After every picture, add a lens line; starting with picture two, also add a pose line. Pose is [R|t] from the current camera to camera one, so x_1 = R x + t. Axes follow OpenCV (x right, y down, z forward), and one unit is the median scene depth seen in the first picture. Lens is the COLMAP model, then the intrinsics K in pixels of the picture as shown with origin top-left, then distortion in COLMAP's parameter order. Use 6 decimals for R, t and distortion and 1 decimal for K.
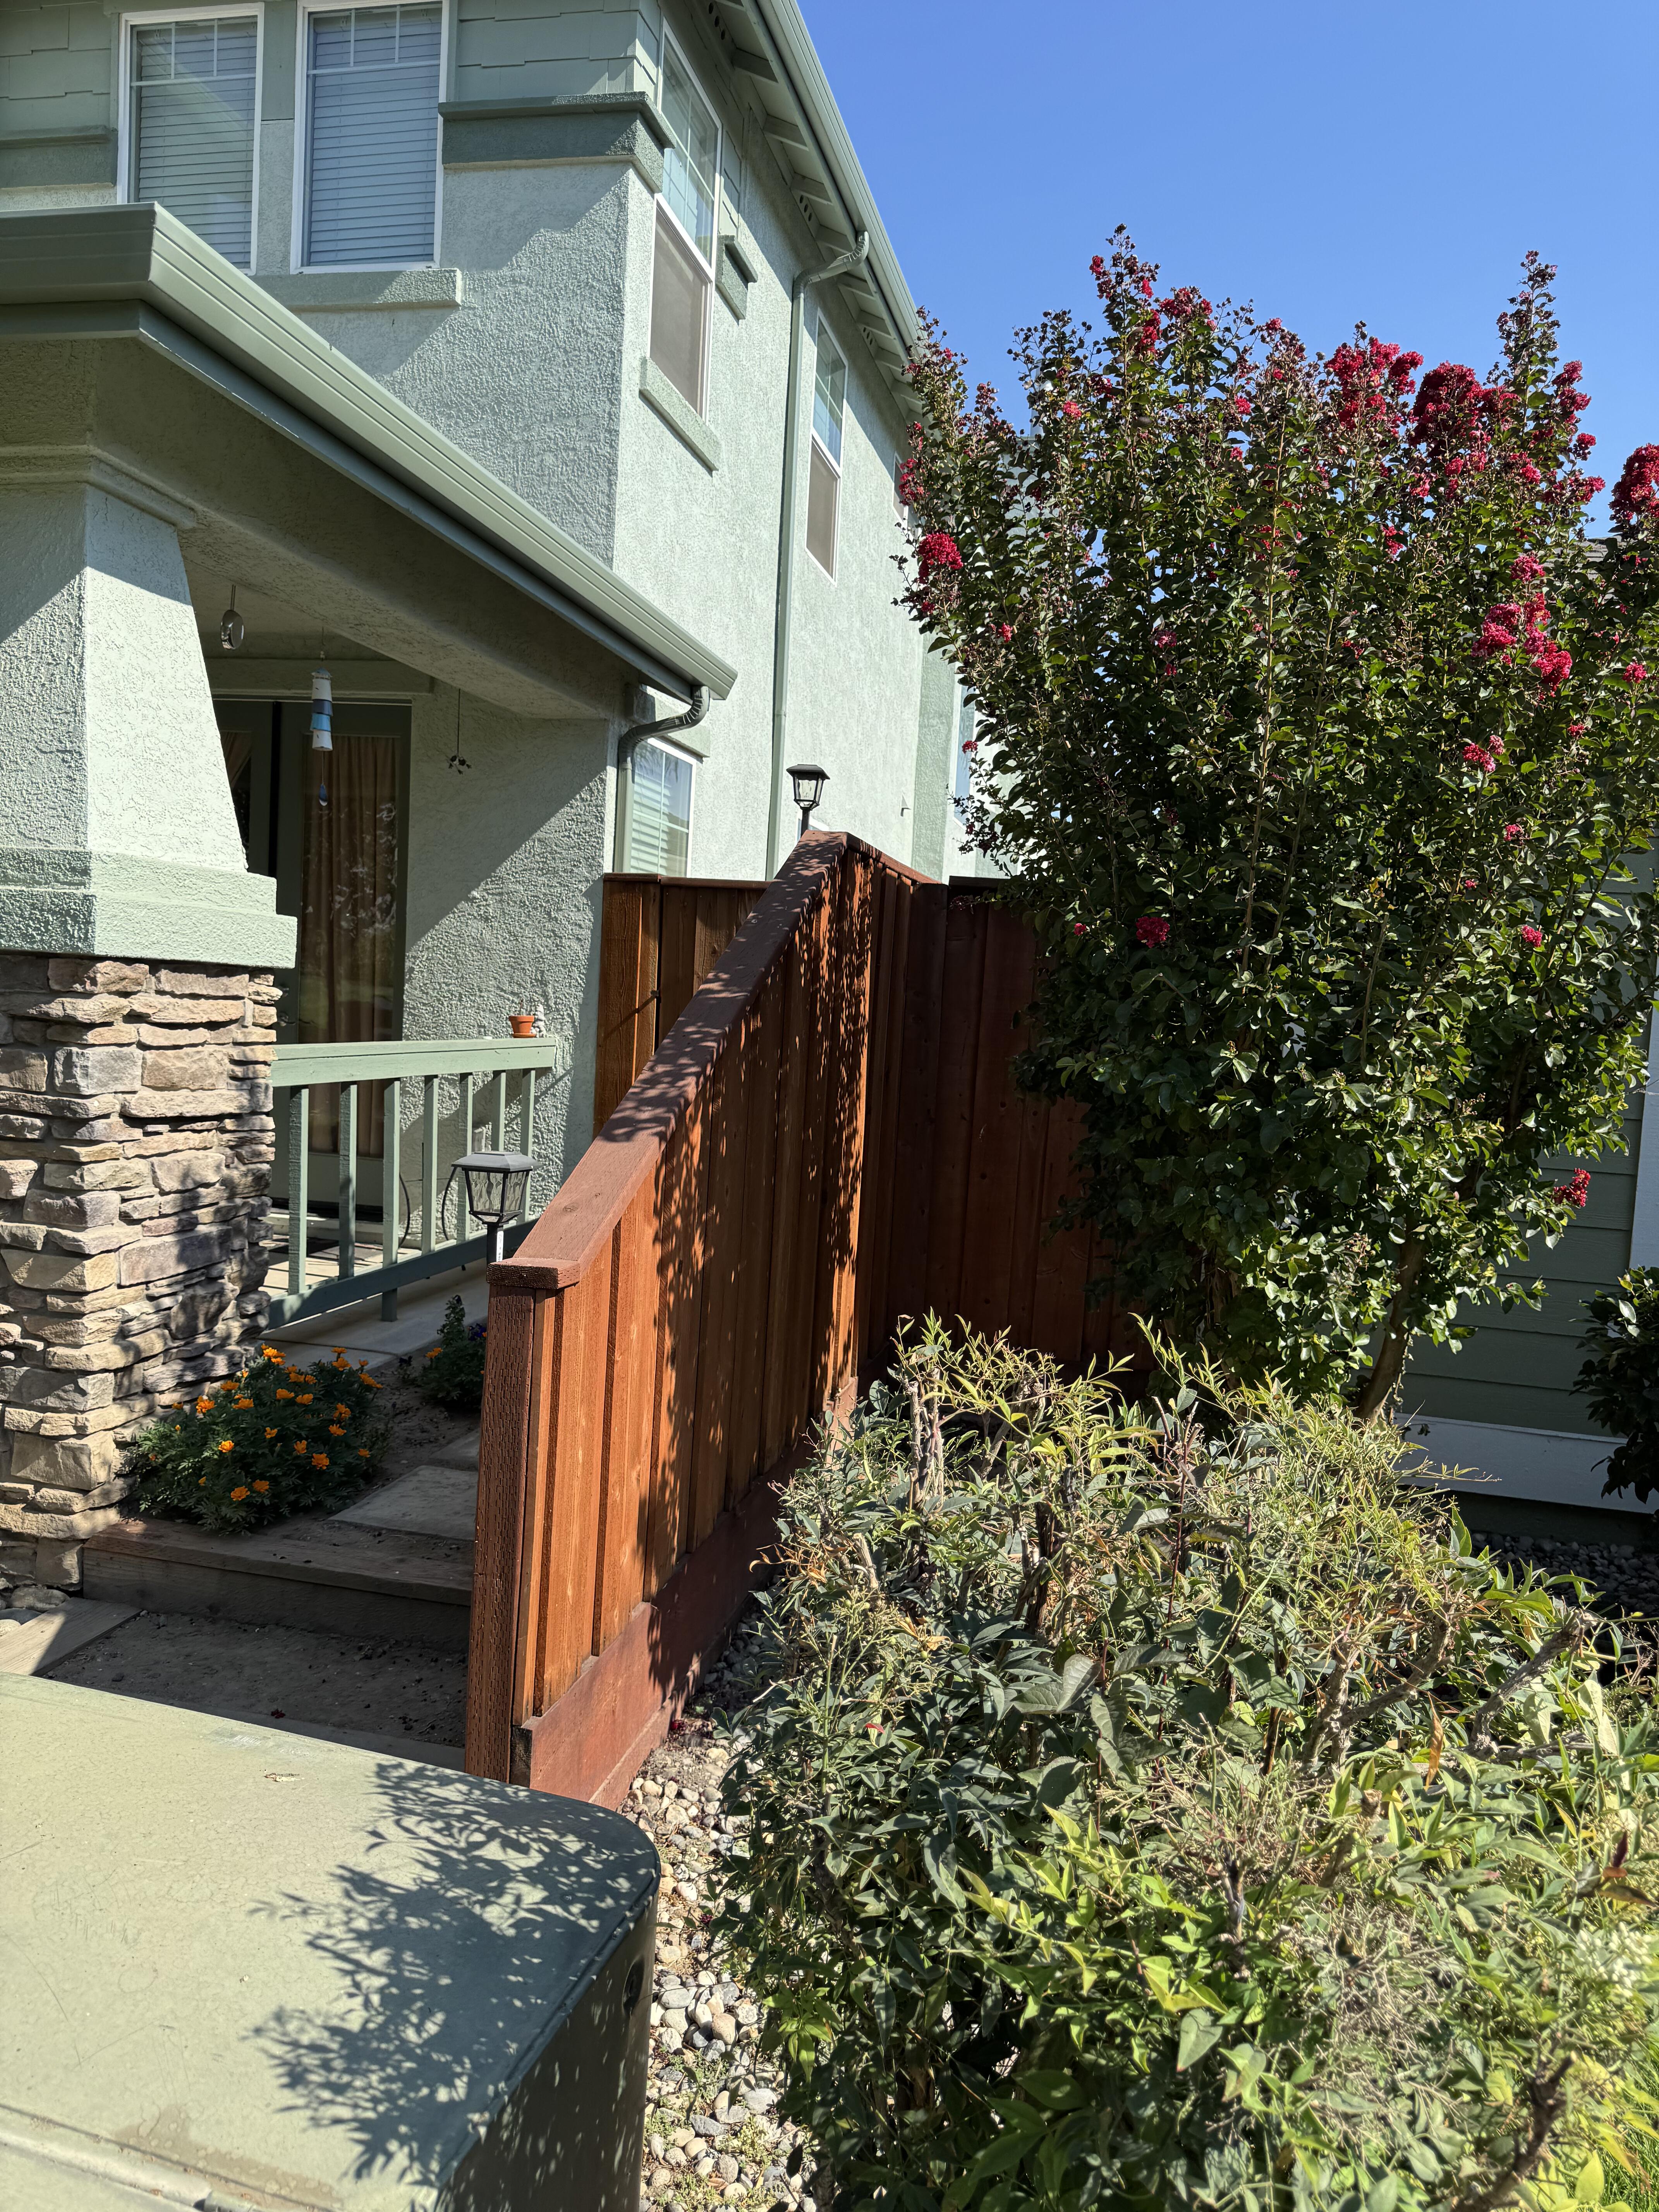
lens RADIAL K [[1558.4, 0, 837.2], [0, 1558.4, 1171.9], [0, 0, 1]] dist [0.069575, -0.126964]
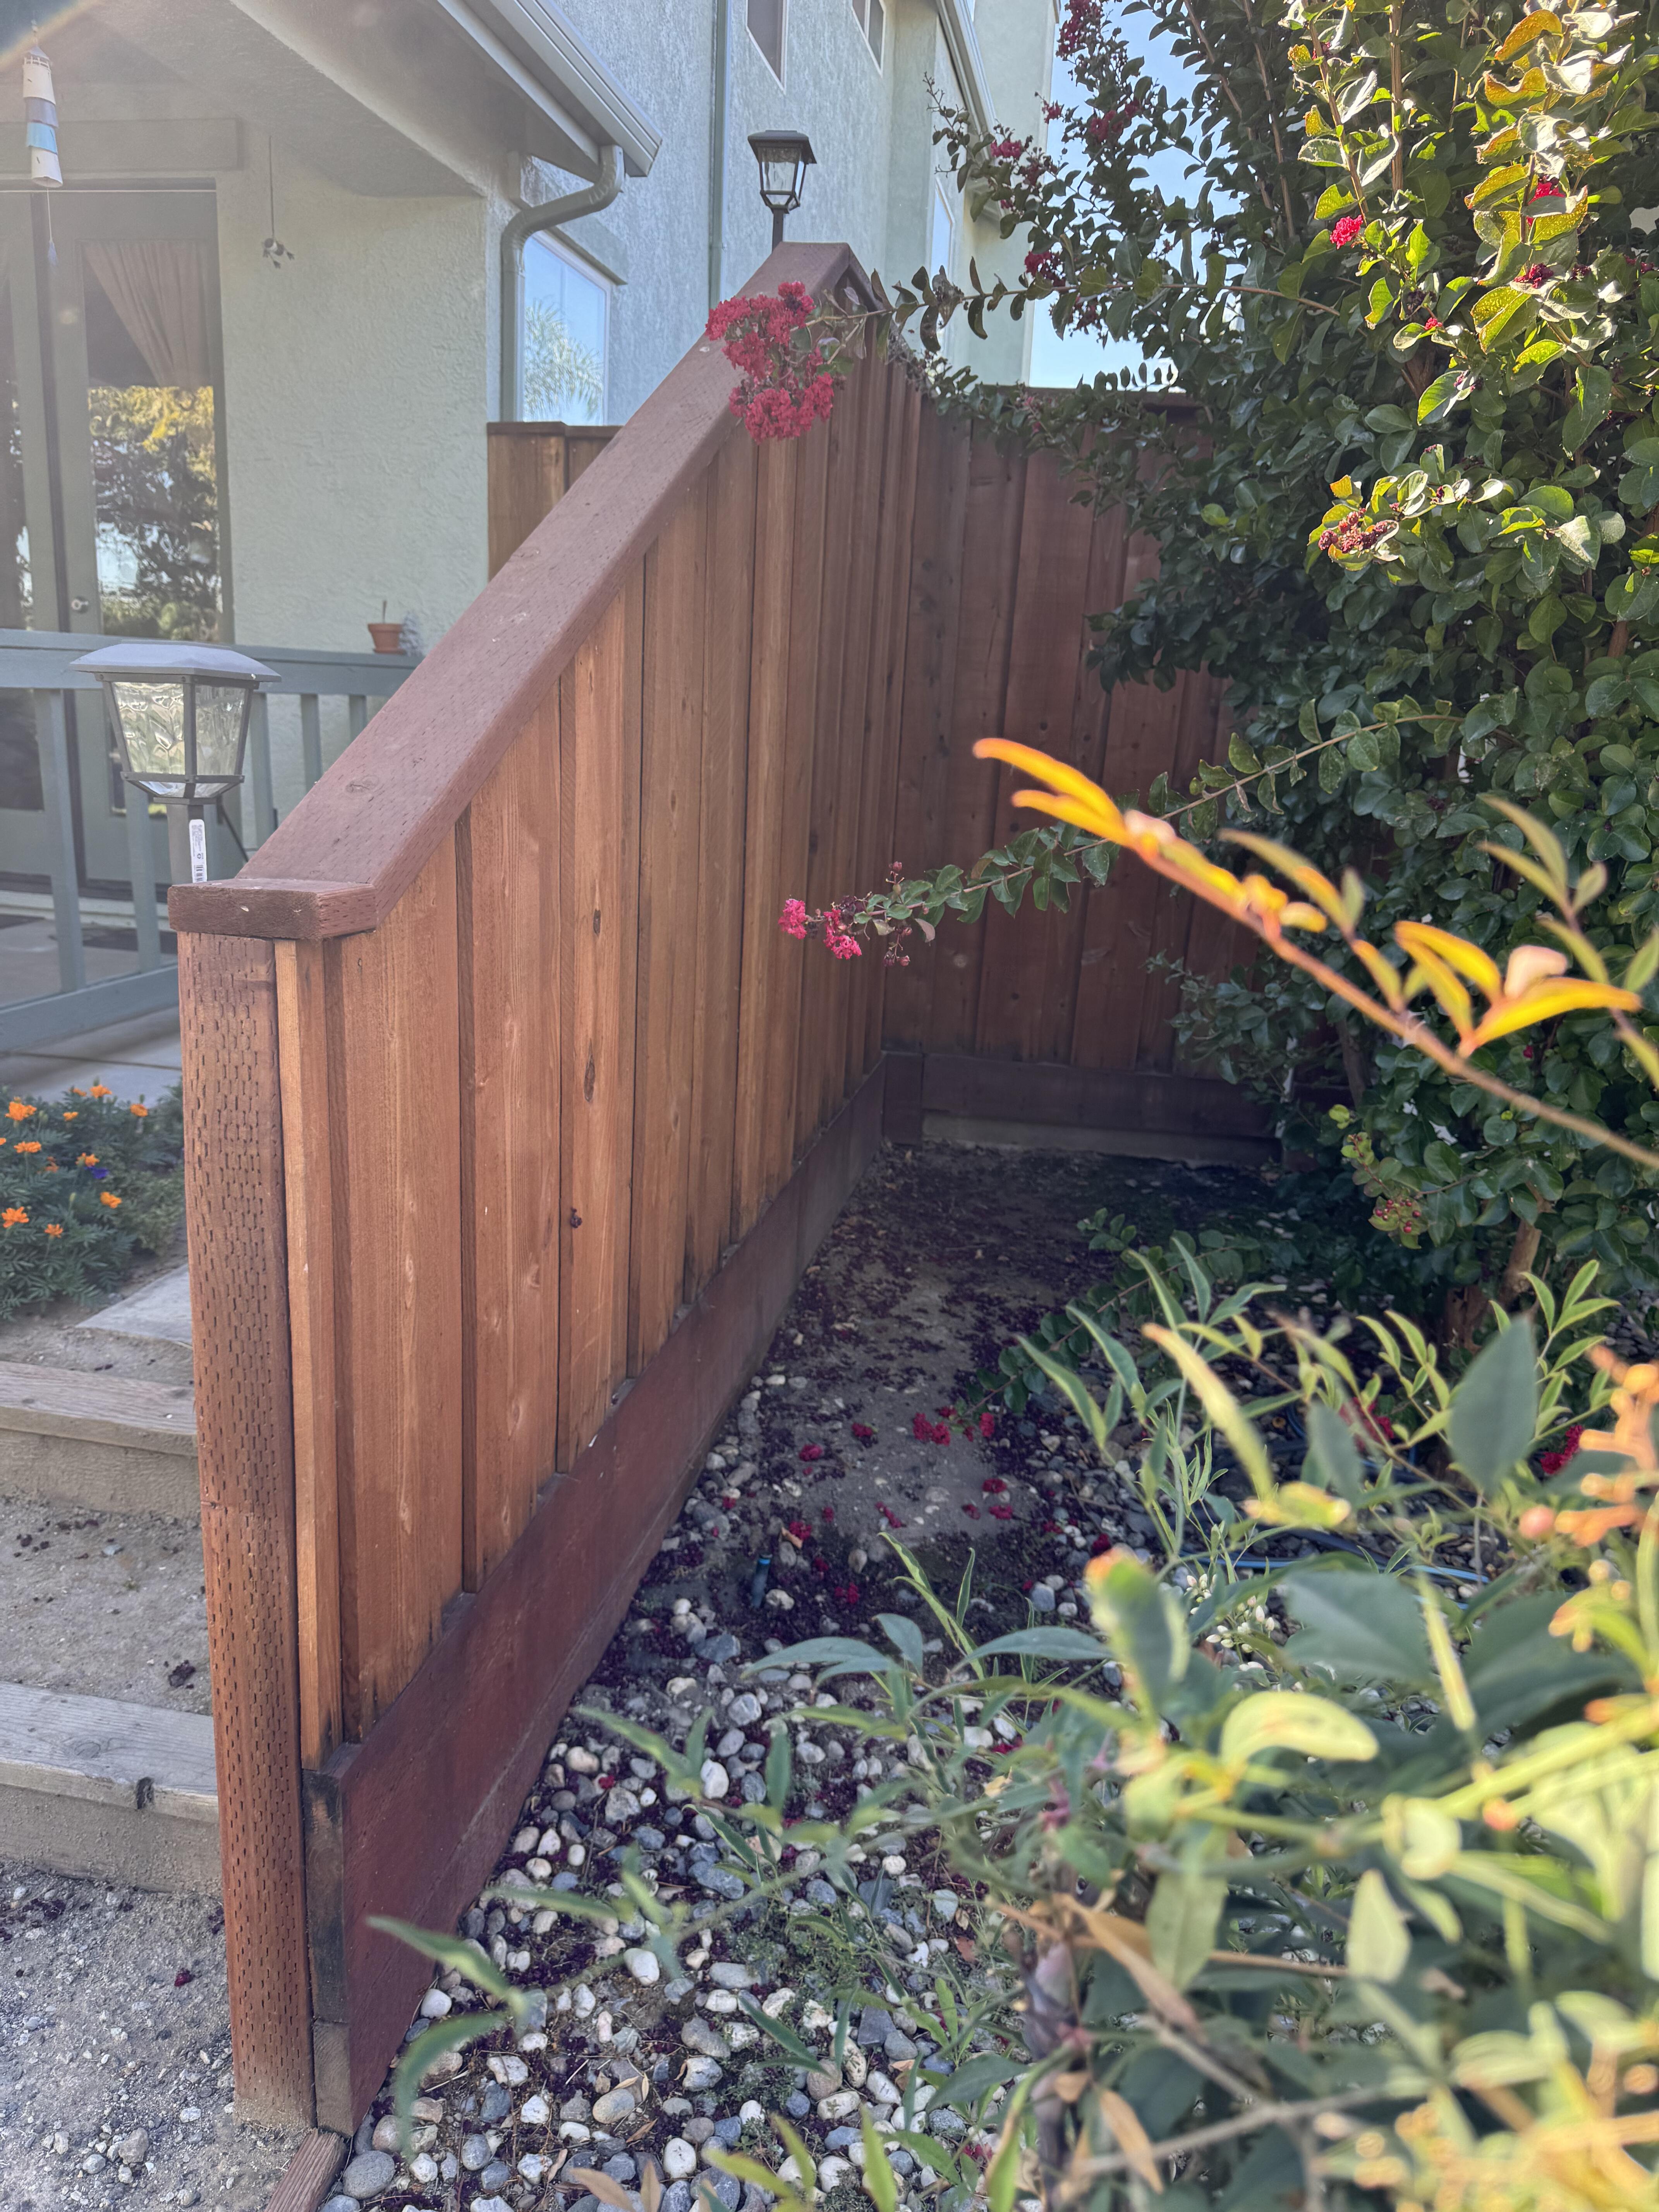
lens RADIAL K [[1558.4, 0, 837.2], [0, 1558.4, 1171.9], [0, 0, 1]] dist [0.069575, -0.126964]
pose [[0.999222, -0.014916, 0.036498, -0.031424], [0.008111, 0.983645, 0.179934, 0.044358], [-0.038585, -0.179498, 0.983001, 0.377631]]
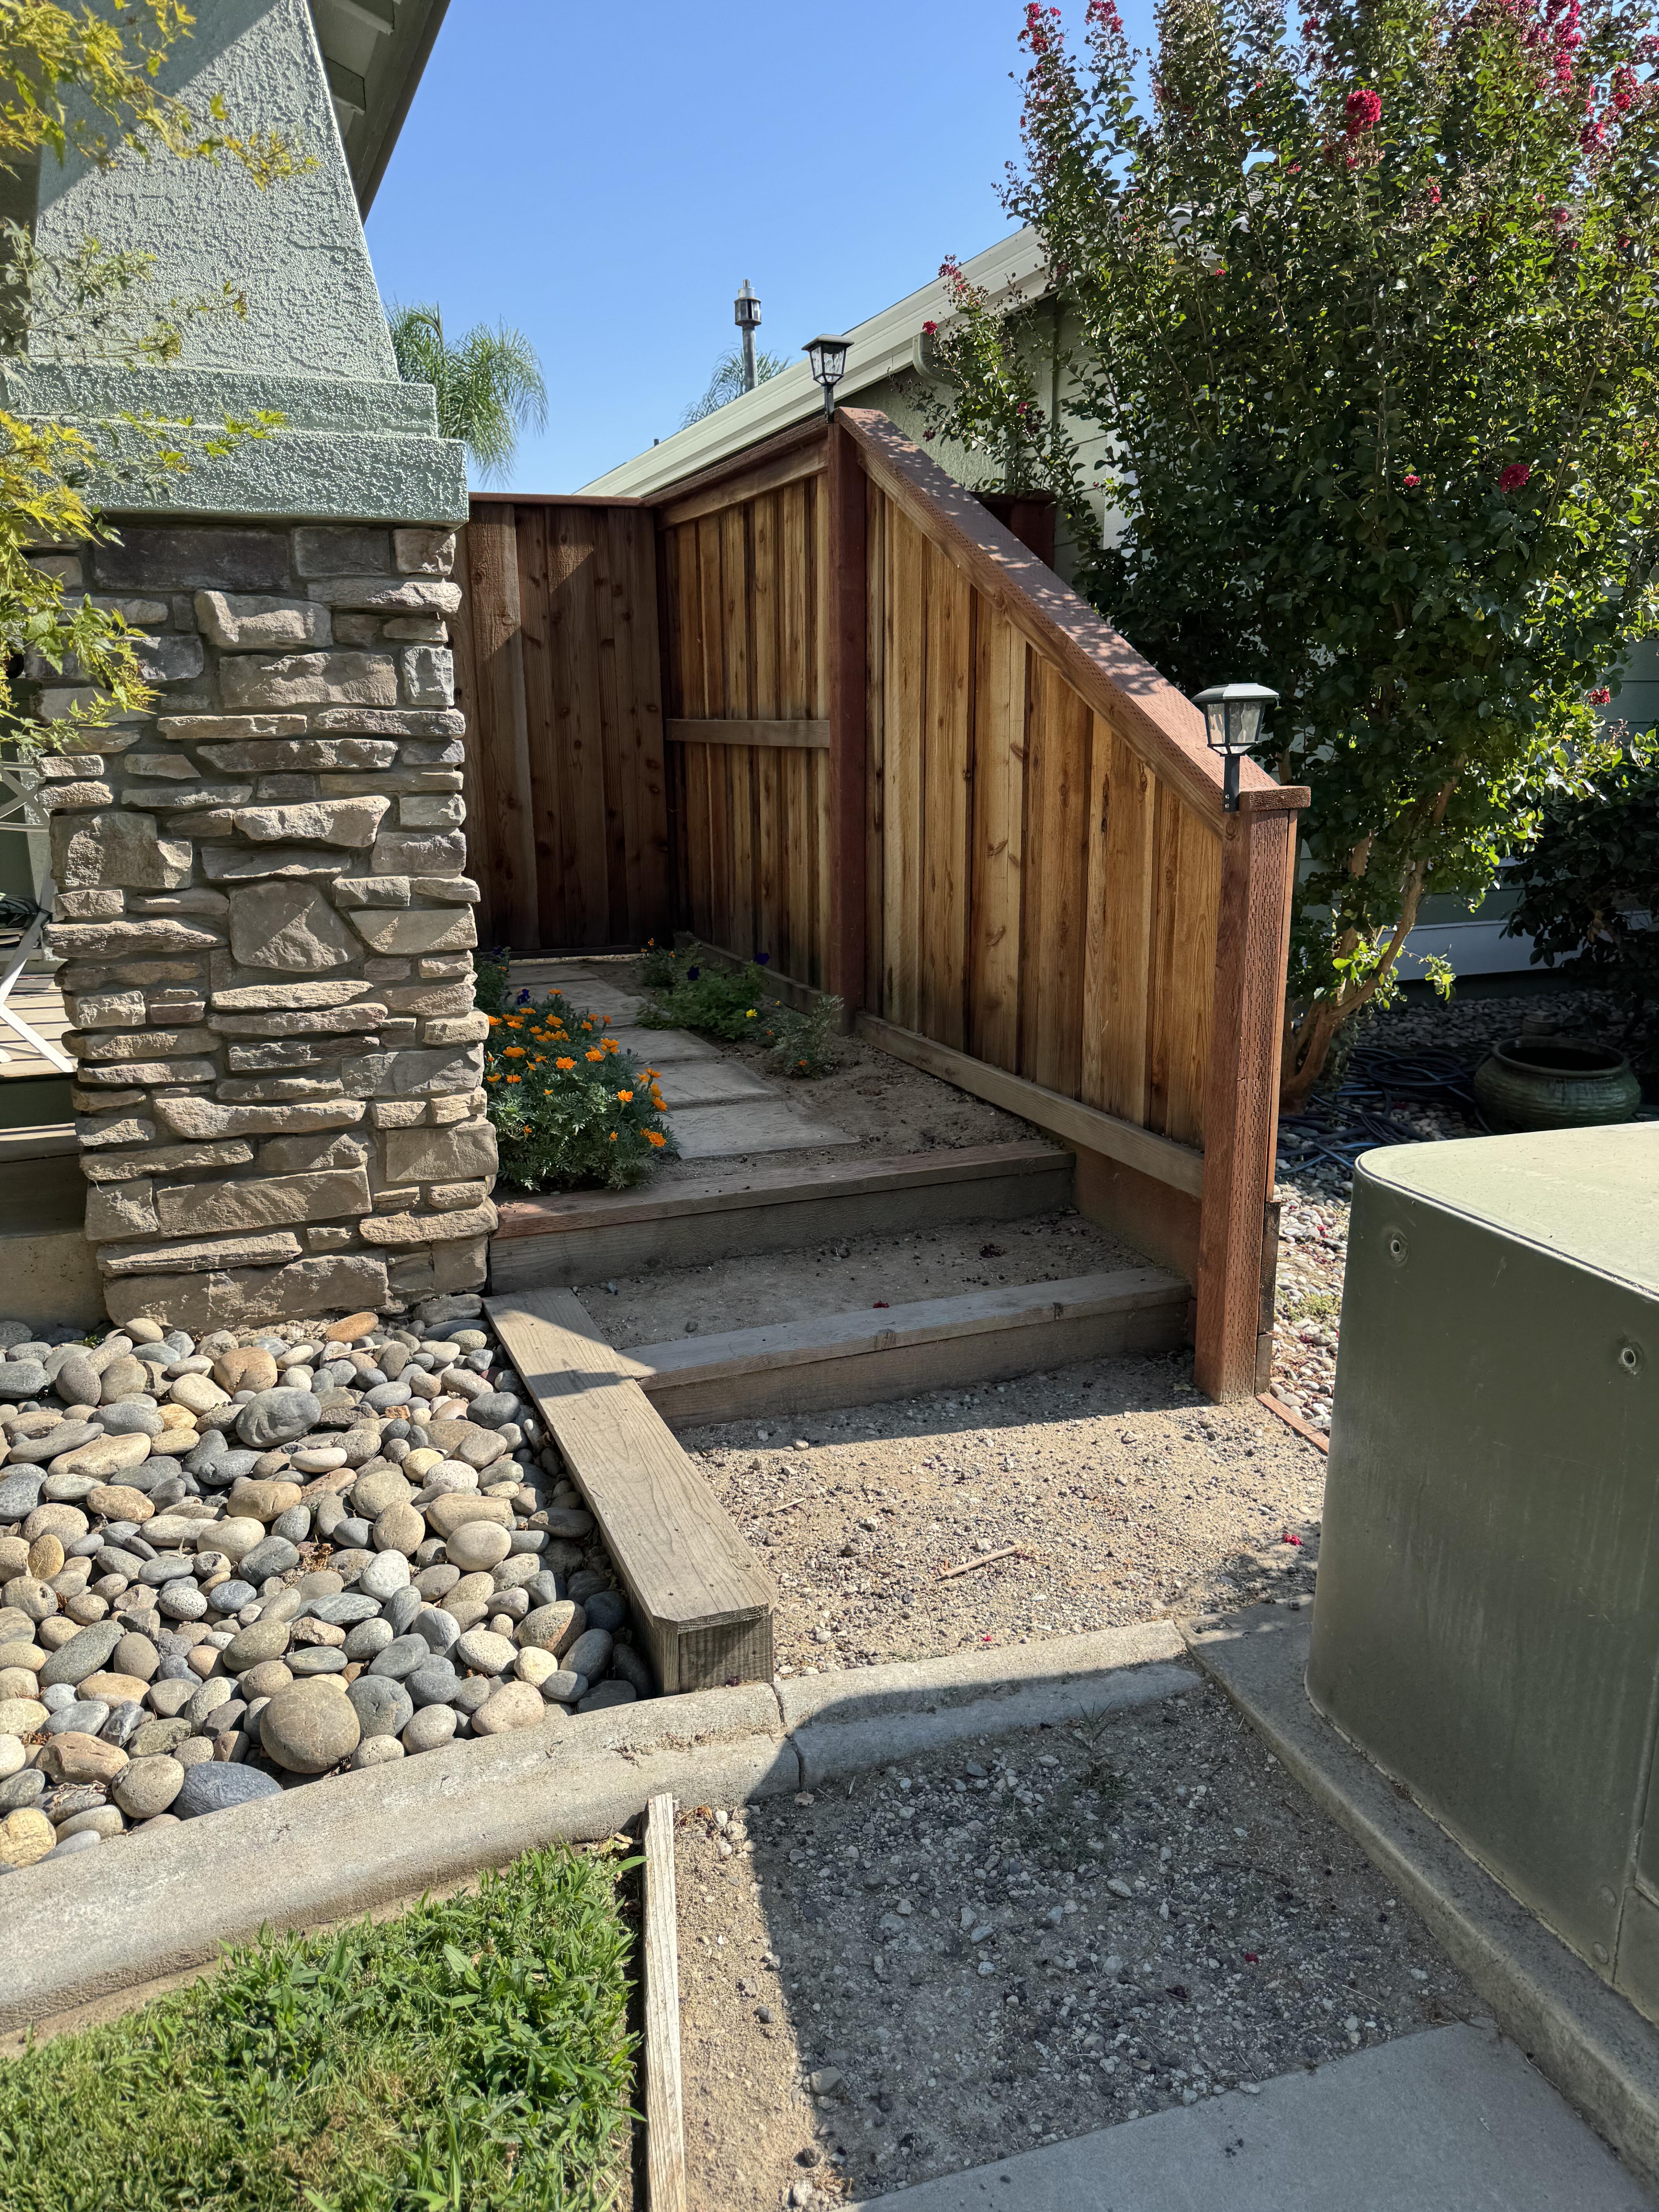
lens RADIAL K [[1558.4, 0, 837.2], [0, 1558.4, 1171.9], [0, 0, 1]] dist [0.069575, -0.126964]
pose [[0.812915, -0.223465, 0.537803, -0.800664], [0.111713, 0.966139, 0.232585, 0.018145], [-0.571567, -0.128992, 0.810353, 0.179681]]
